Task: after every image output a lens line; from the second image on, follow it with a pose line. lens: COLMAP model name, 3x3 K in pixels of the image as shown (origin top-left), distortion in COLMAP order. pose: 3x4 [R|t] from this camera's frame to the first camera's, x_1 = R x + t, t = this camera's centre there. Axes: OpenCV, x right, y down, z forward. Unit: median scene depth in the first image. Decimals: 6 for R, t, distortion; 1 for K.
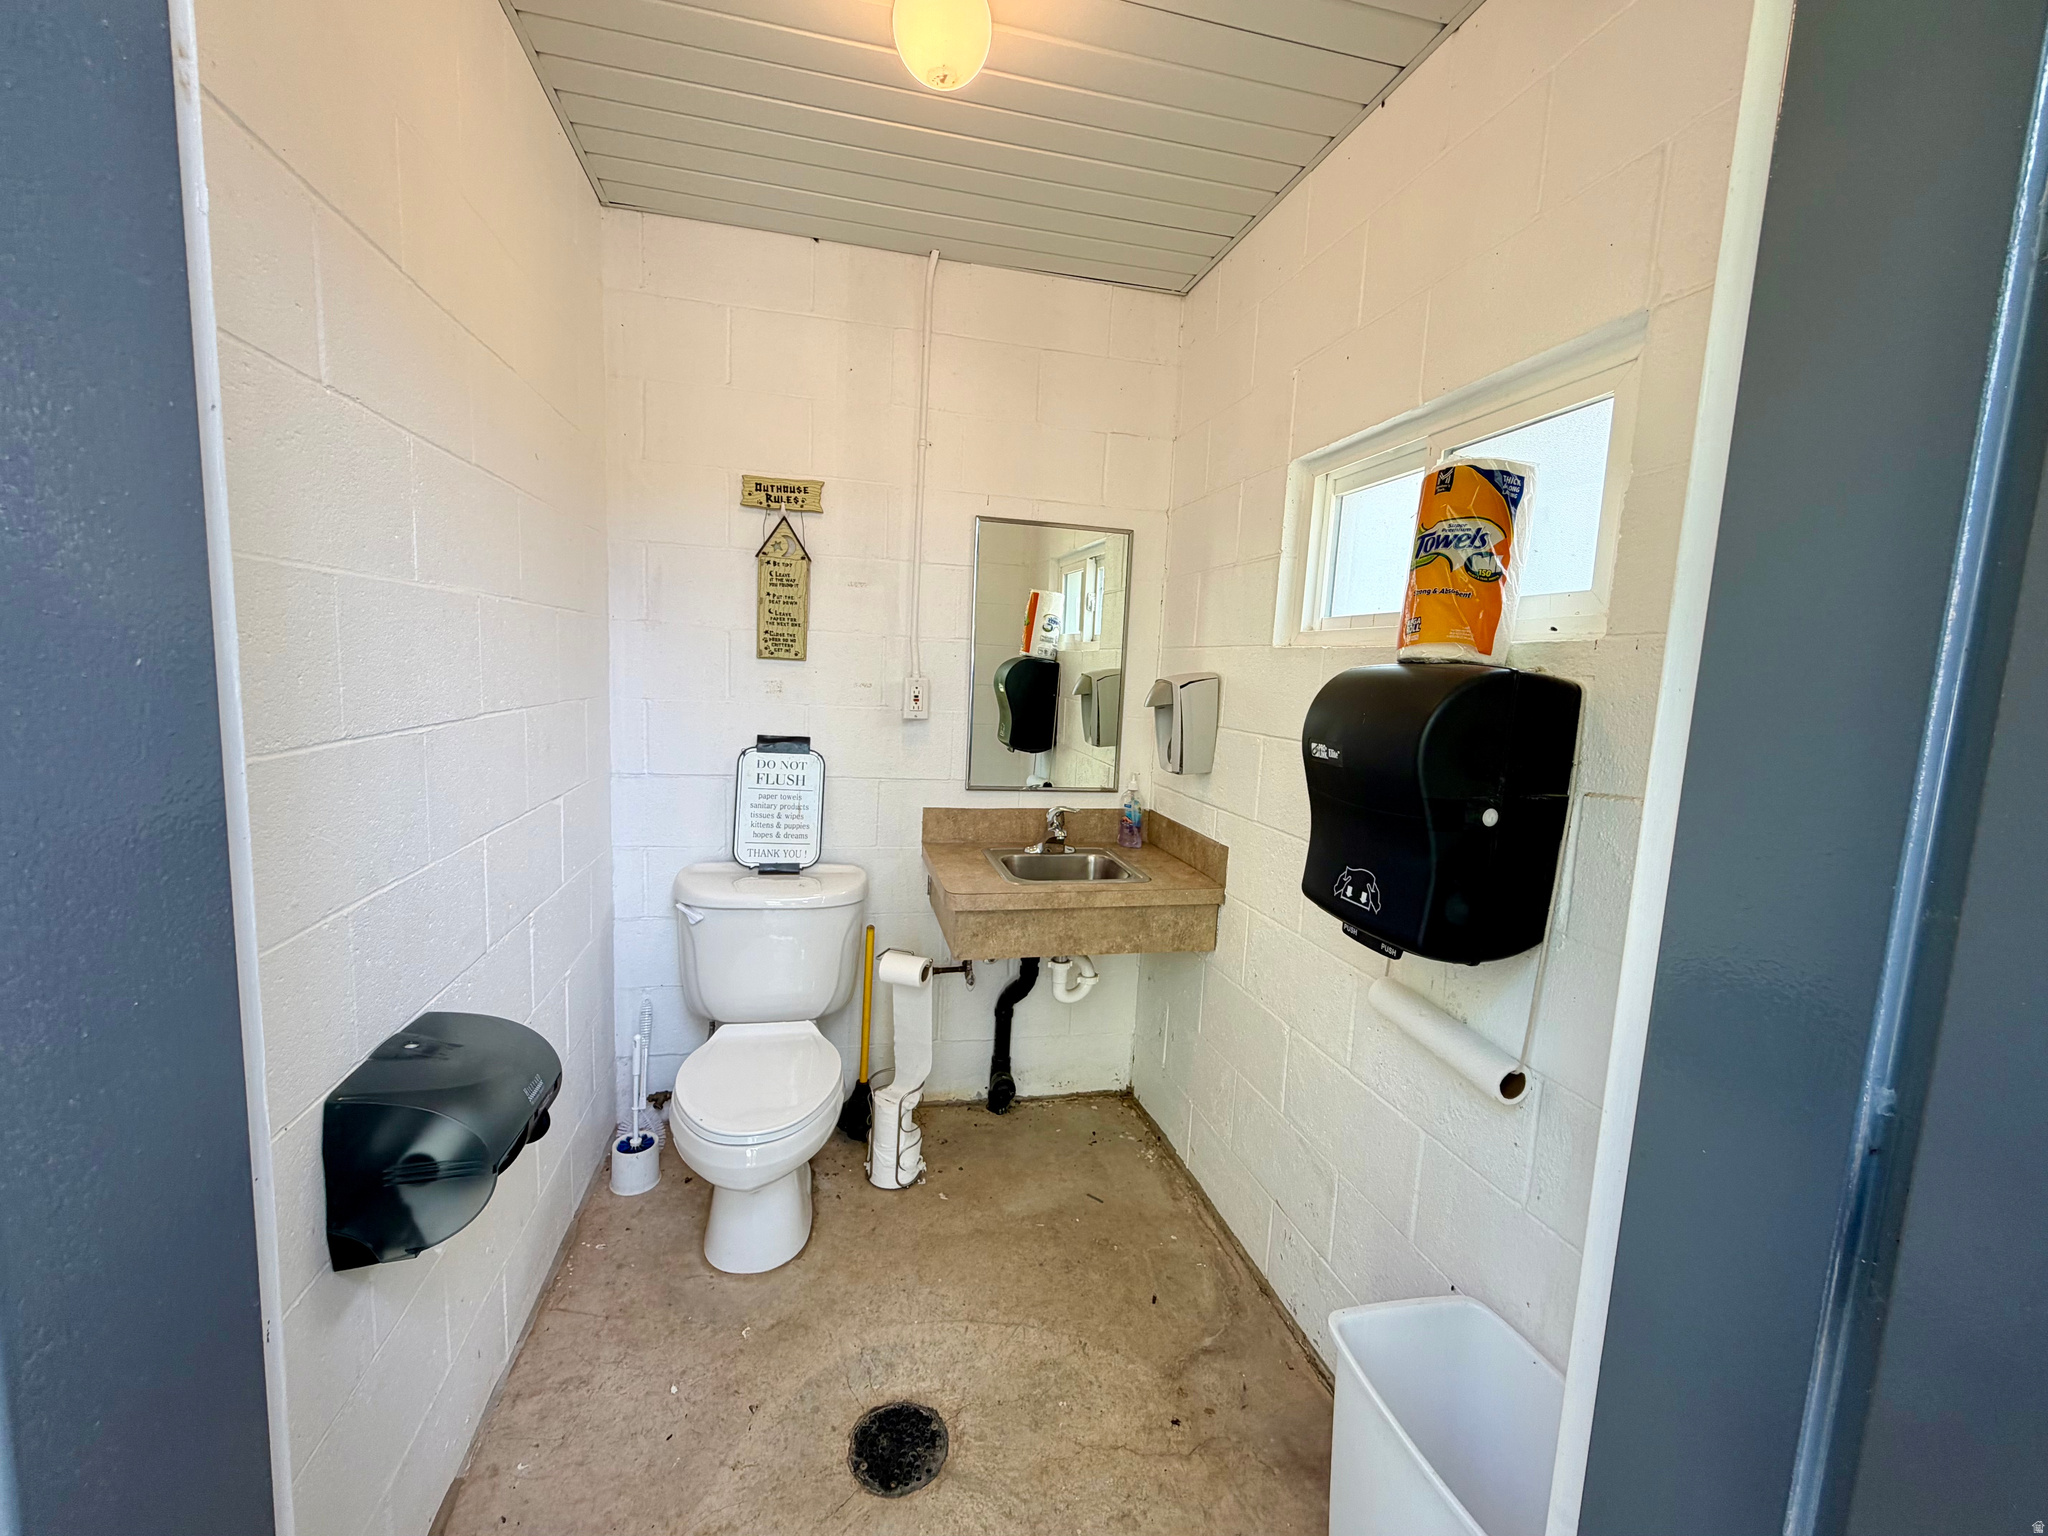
lens RADIAL K [[854.0, 0, 1024.0], [0, 854.0, 768.0], [0, 0, 1]] dist [-0.000232, -0.000011]
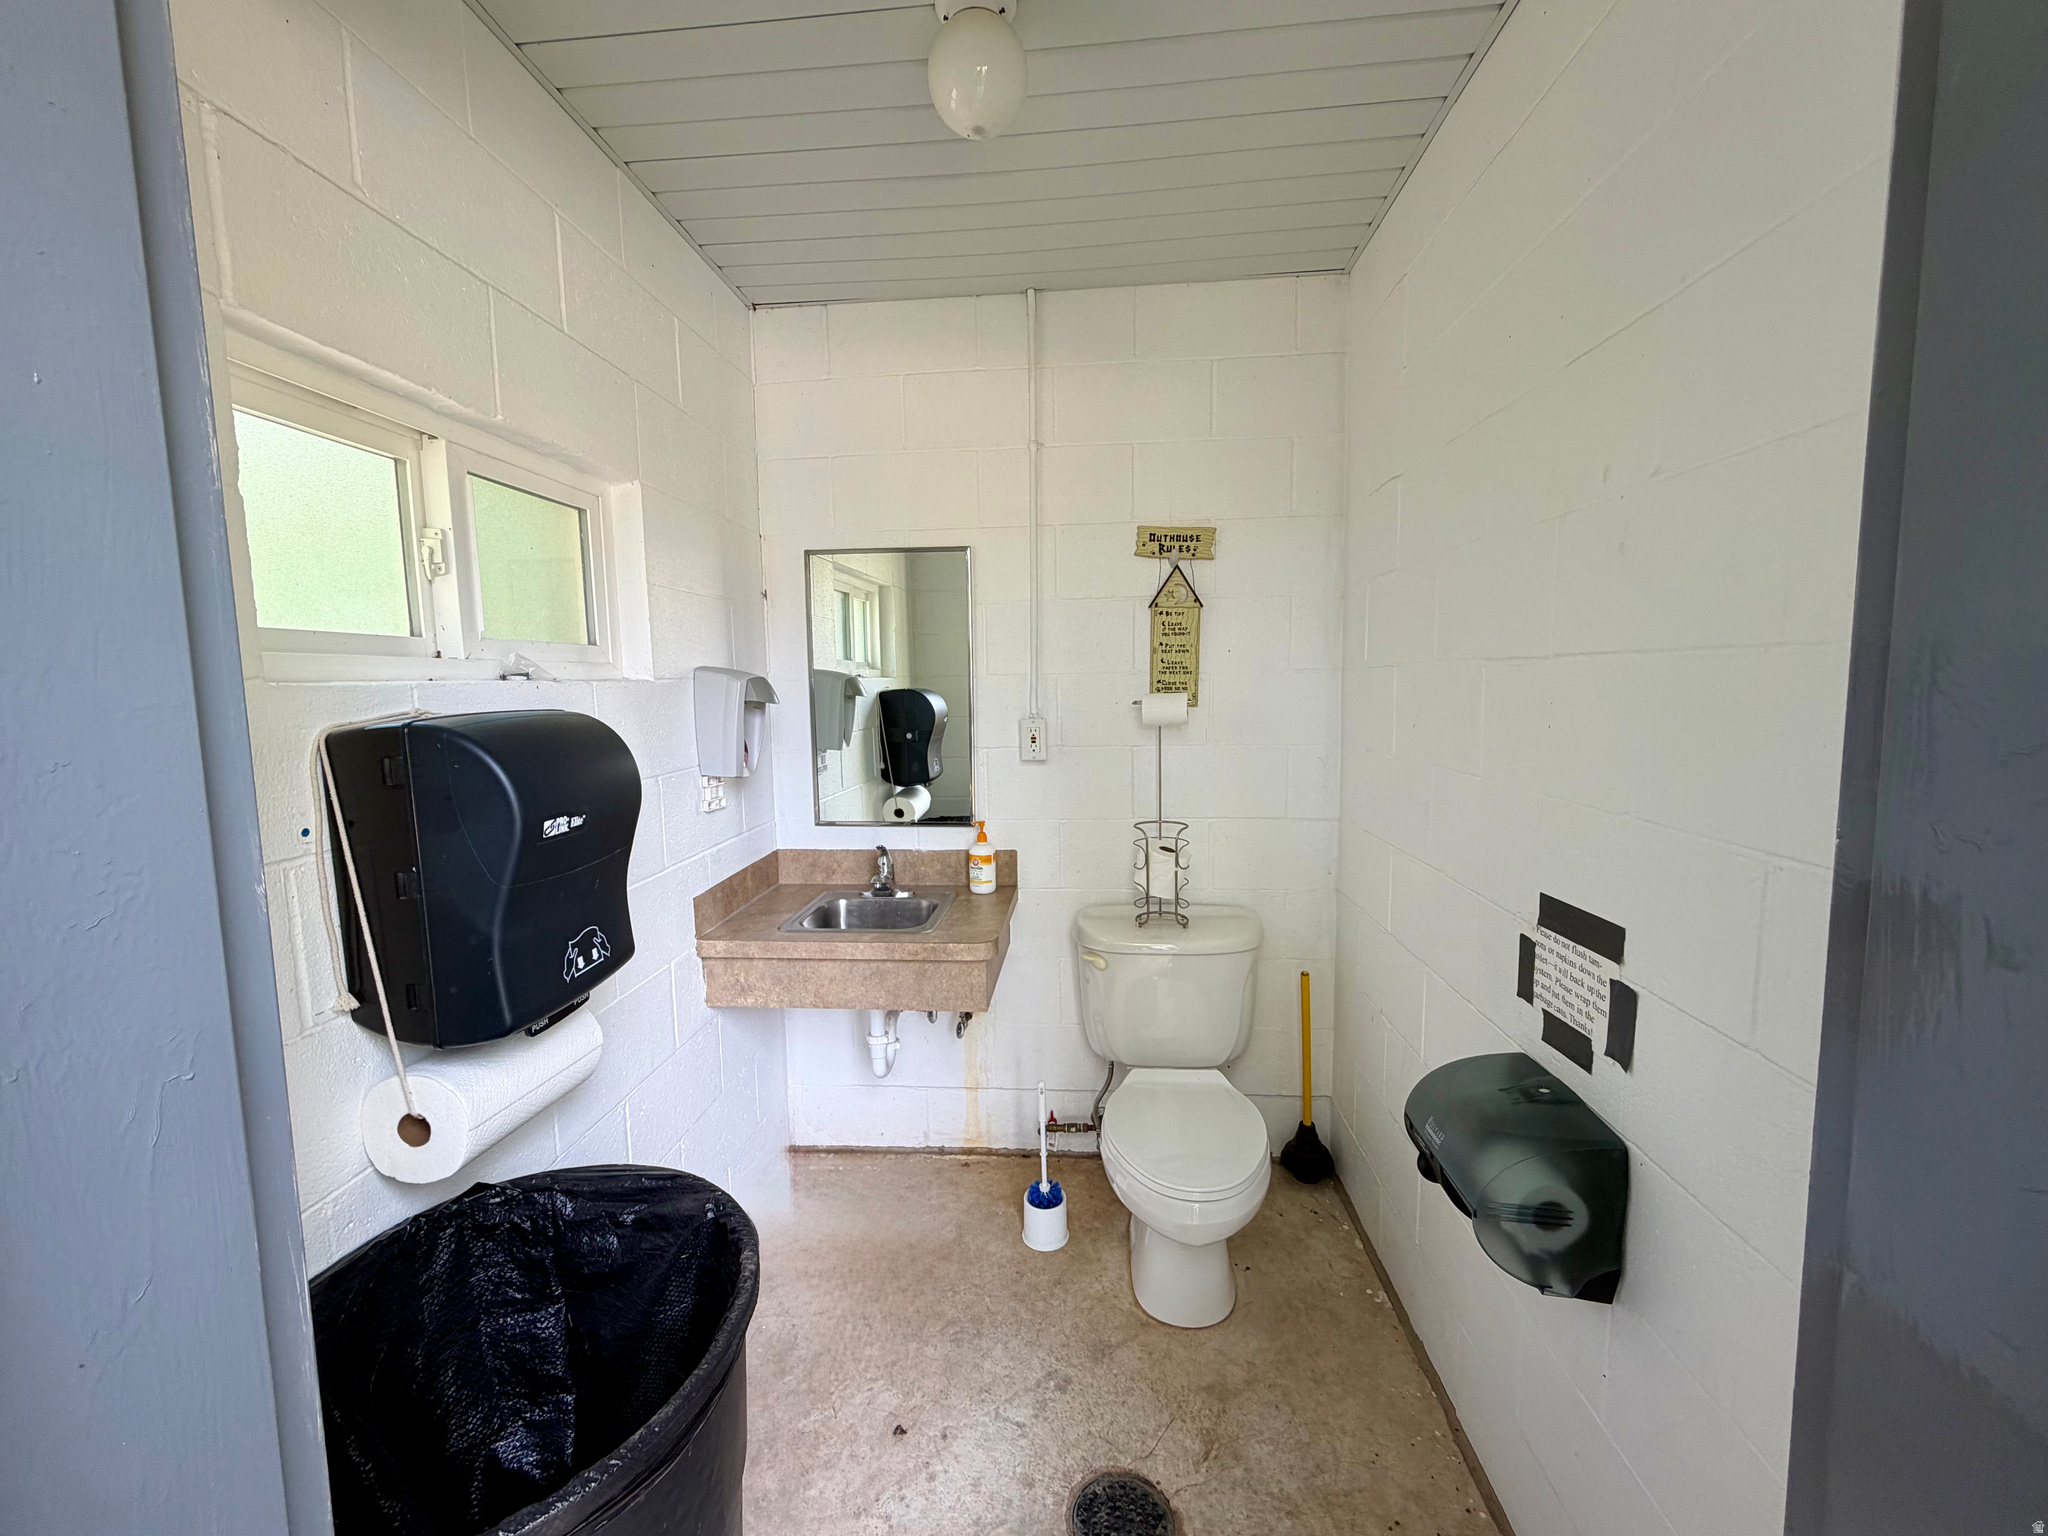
lens RADIAL K [[854.0, 0, 1024.0], [0, 854.0, 768.0], [0, 0, 1]] dist [-0.000232, -0.000011]
pose [[-0.953524, -0.058086, 0.295664, -0.340917], [0.013329, 0.972152, 0.233974, -0.272171], [-0.301021, 0.227040, -0.926196, 1.670259]]
